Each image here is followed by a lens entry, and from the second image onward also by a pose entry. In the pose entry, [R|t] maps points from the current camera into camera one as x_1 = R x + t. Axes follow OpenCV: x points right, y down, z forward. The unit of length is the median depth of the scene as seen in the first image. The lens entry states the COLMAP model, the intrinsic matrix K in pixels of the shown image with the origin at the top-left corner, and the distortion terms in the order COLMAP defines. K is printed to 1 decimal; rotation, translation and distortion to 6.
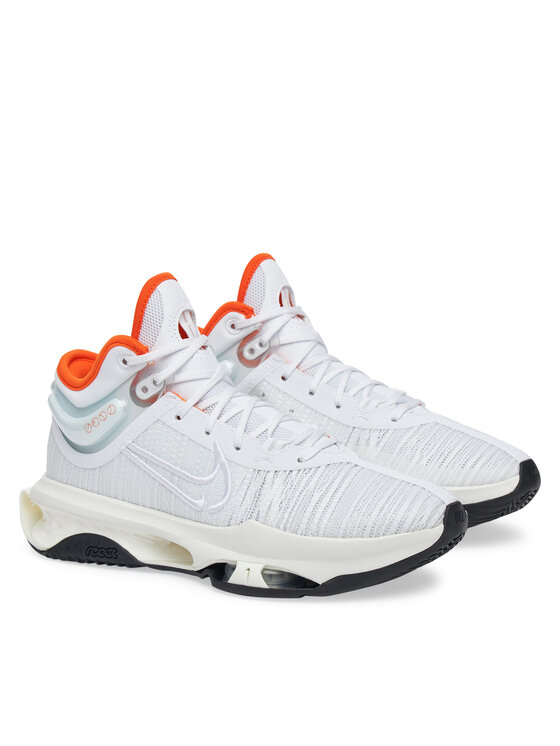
lens RADIAL K [[1908.7, 0, 280.0], [0, 1908.7, 373.0], [0, 0, 1]] dist [-0.062819, -0.739622]
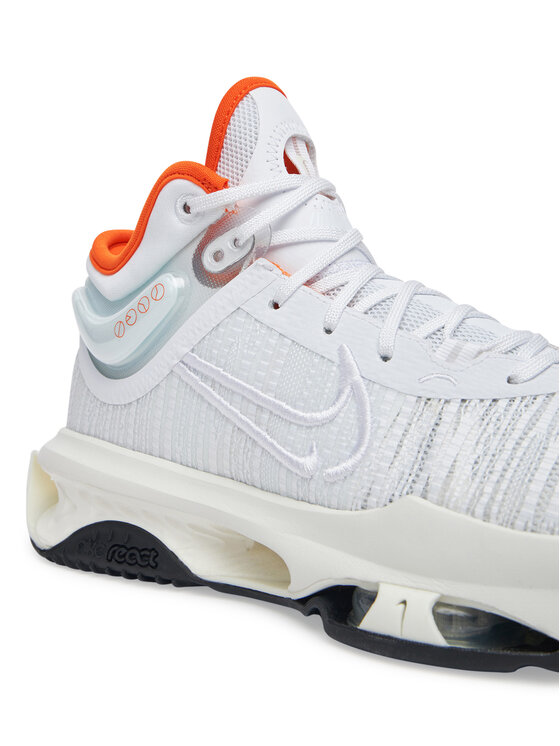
lens RADIAL K [[786.5, 0, 280.0], [0, 786.5, 373.0], [0, 0, 1]] dist [-0.047209, -0.013839]
pose [[0.992350, 0.025274, -0.120842, -0.024570], [-0.047004, 0.982448, -0.180515, 0.082523], [0.114159, 0.184814, 0.976121, 0.786861]]
